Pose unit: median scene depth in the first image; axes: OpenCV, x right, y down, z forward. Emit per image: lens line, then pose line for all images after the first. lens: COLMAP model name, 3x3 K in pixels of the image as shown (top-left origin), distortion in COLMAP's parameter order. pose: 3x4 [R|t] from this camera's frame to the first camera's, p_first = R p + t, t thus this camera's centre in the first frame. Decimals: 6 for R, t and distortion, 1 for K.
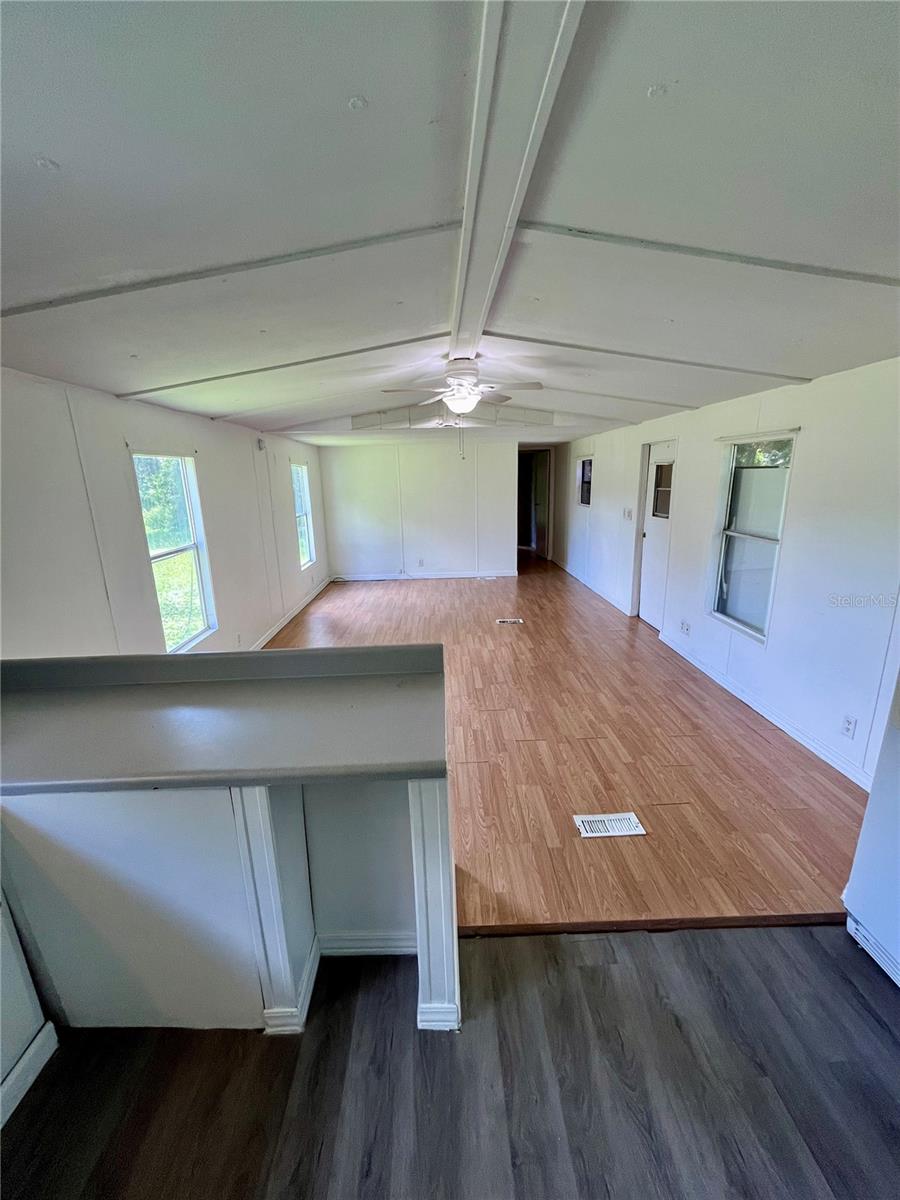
lens RADIAL K [[484.3, 0, 447.6], [0, 484.3, 600.3], [0, 0, 1]] dist [-0.002345, 0.000277]
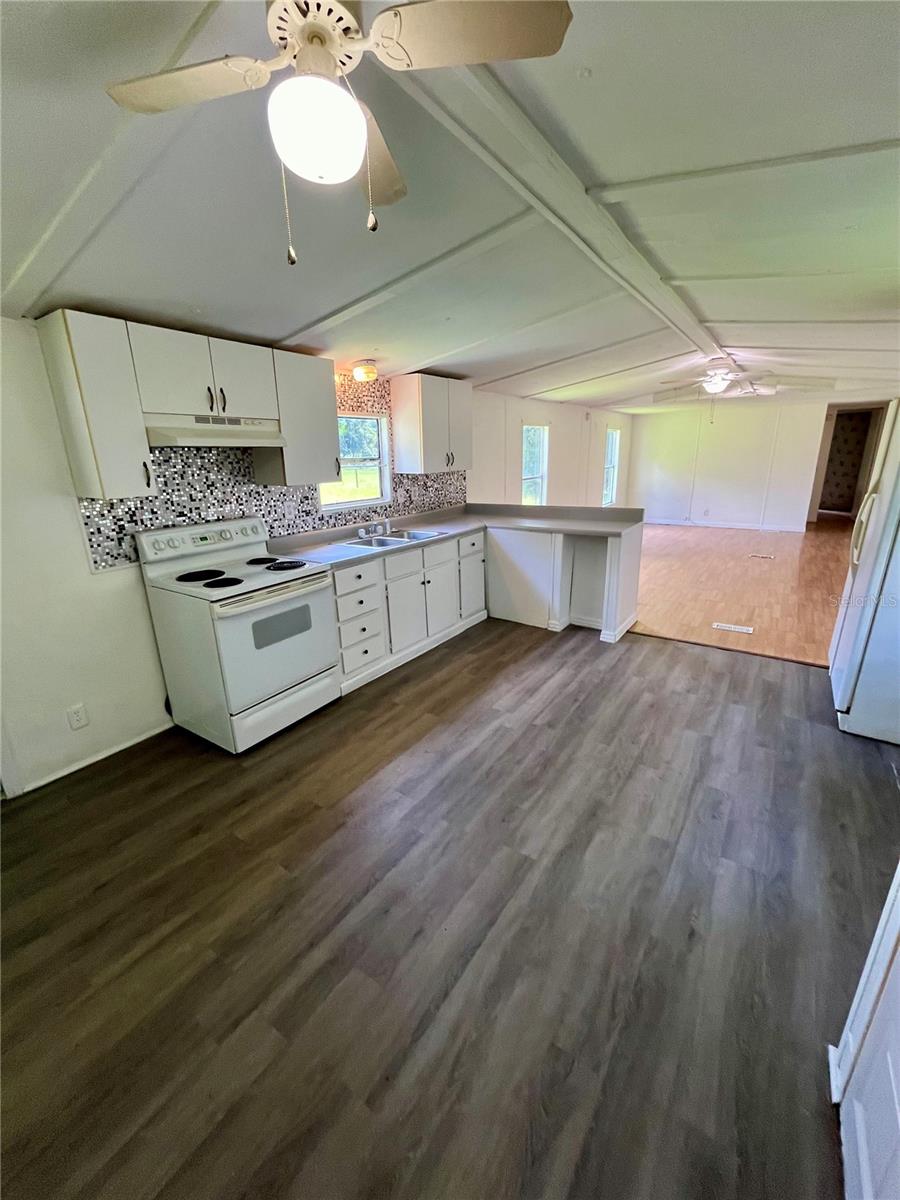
lens RADIAL K [[484.3, 0, 450.4], [0, 484.3, 596.5], [0, 0, 1]] dist [-0.002345, 0.000277]
pose [[0.808872, 0.171454, -0.562432, 0.274416], [-0.138760, 0.985186, 0.100767, 0.179659], [0.571377, -0.003465, 0.820680, -0.627477]]
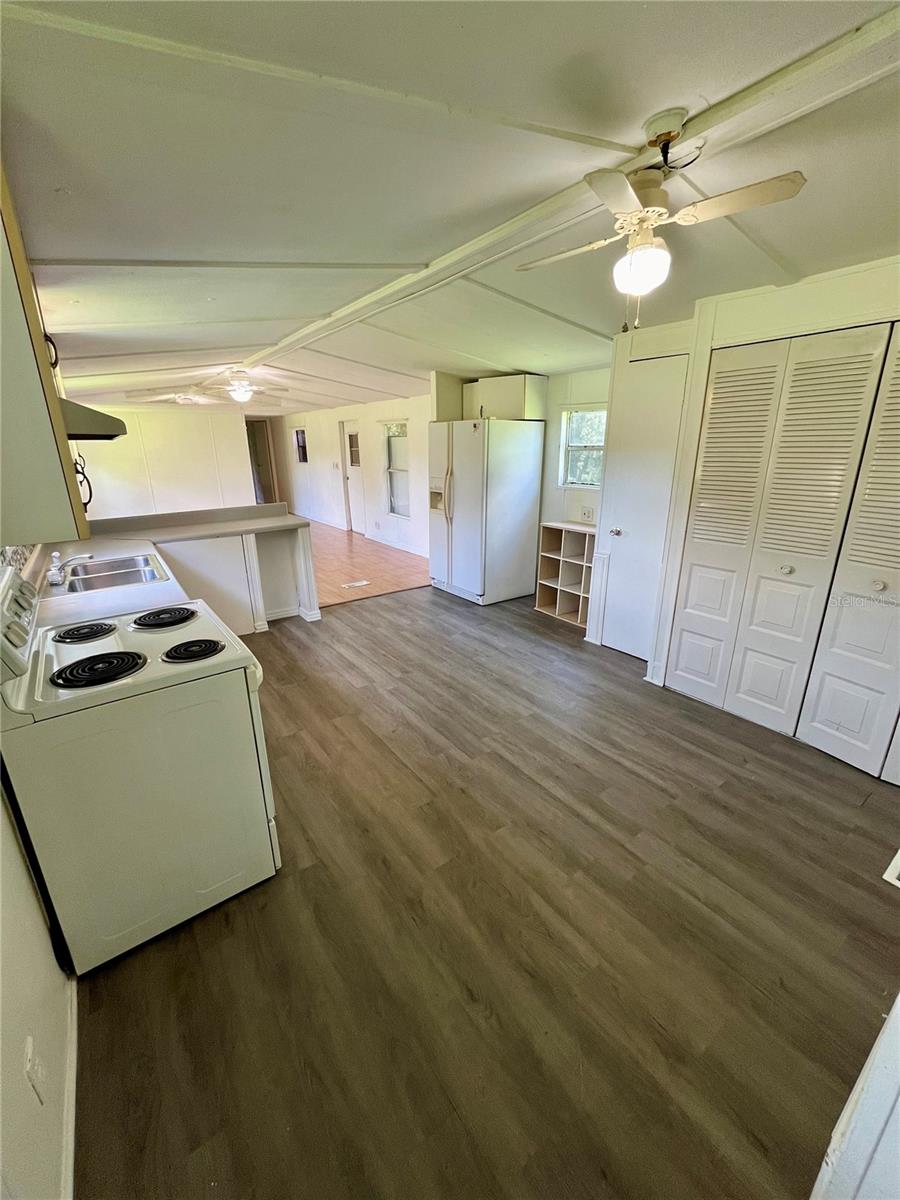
lens RADIAL K [[484.3, 0, 449.1], [0, 484.3, 596.4], [0, 0, 1]] dist [-0.002345, 0.000277]
pose [[0.824258, -0.157133, 0.543974, -0.348832], [0.130575, 0.987577, 0.087418, 0.214477], [-0.550953, -0.001026, 0.834536, -0.730639]]
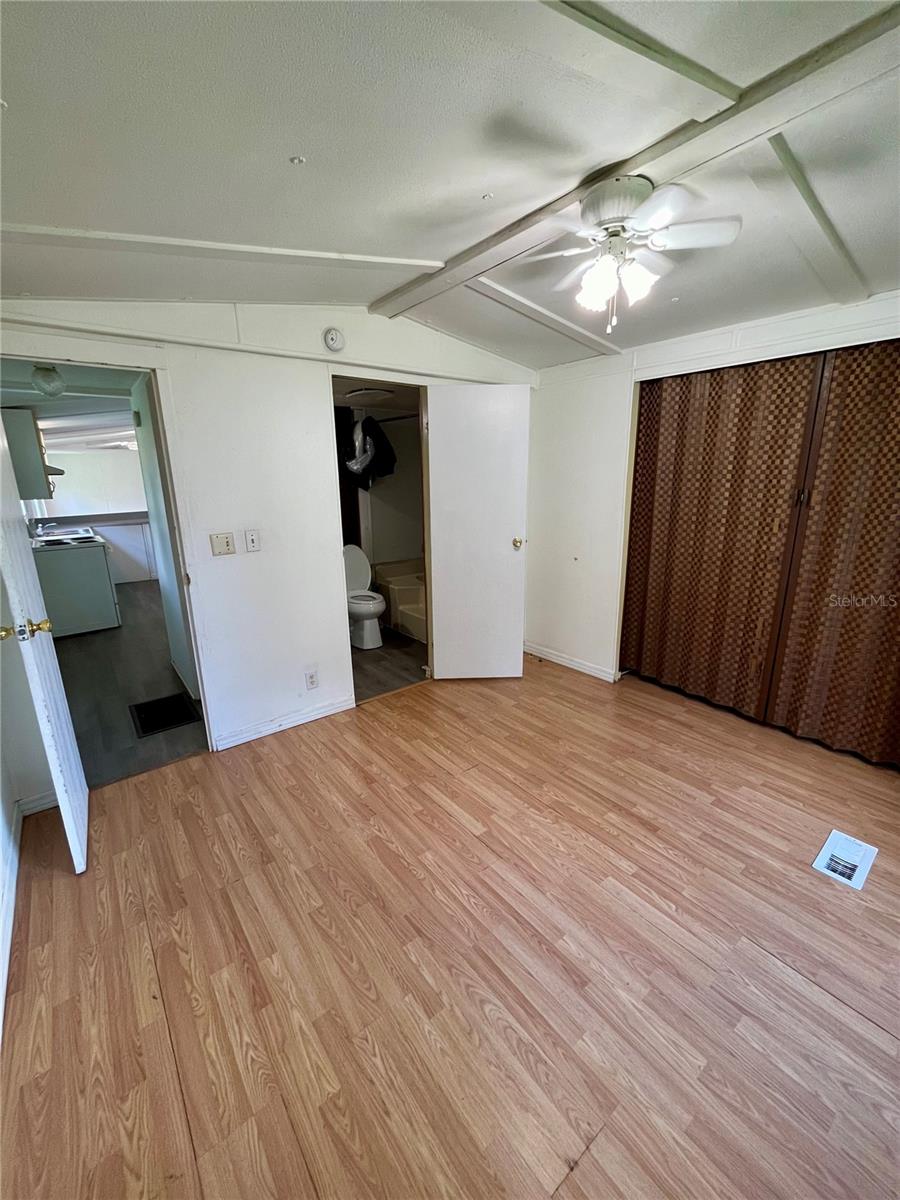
lens RADIAL K [[484.3, 0, 449.3], [0, 484.3, 601.1], [0, 0, 1]] dist [-0.002345, 0.000277]
pose [[0.803462, -0.146197, 0.577127, -0.304749], [0.149090, 0.987901, 0.042695, 0.496693], [-0.576386, 0.051740, 0.815538, -1.787816]]
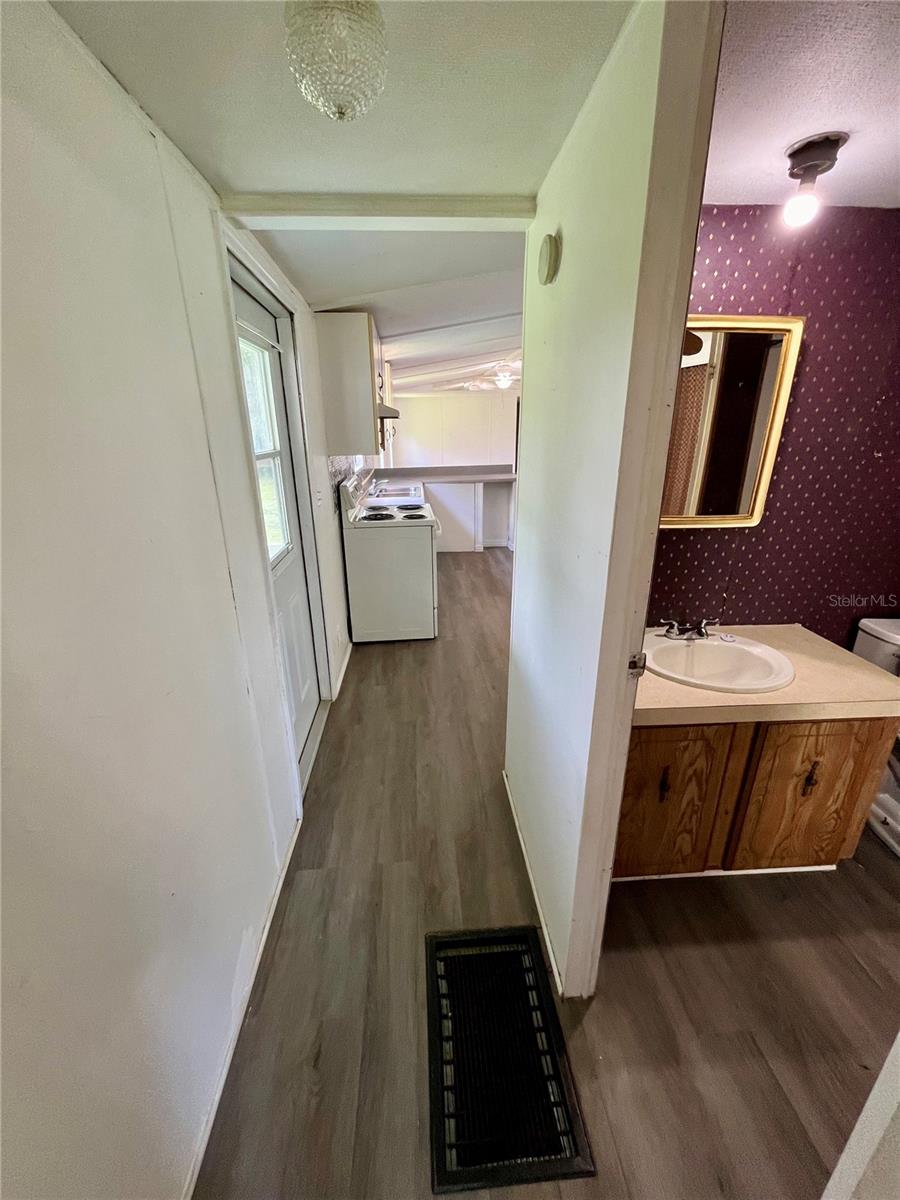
lens RADIAL K [[484.3, 0, 452.2], [0, 484.3, 603.3], [0, 0, 1]] dist [-0.002345, 0.000277]
pose [[0.998526, -0.005185, 0.054031, -0.291969], [-0.000462, 0.994580, 0.103971, 0.330349], [-0.054277, -0.103842, 0.993112, -1.157763]]
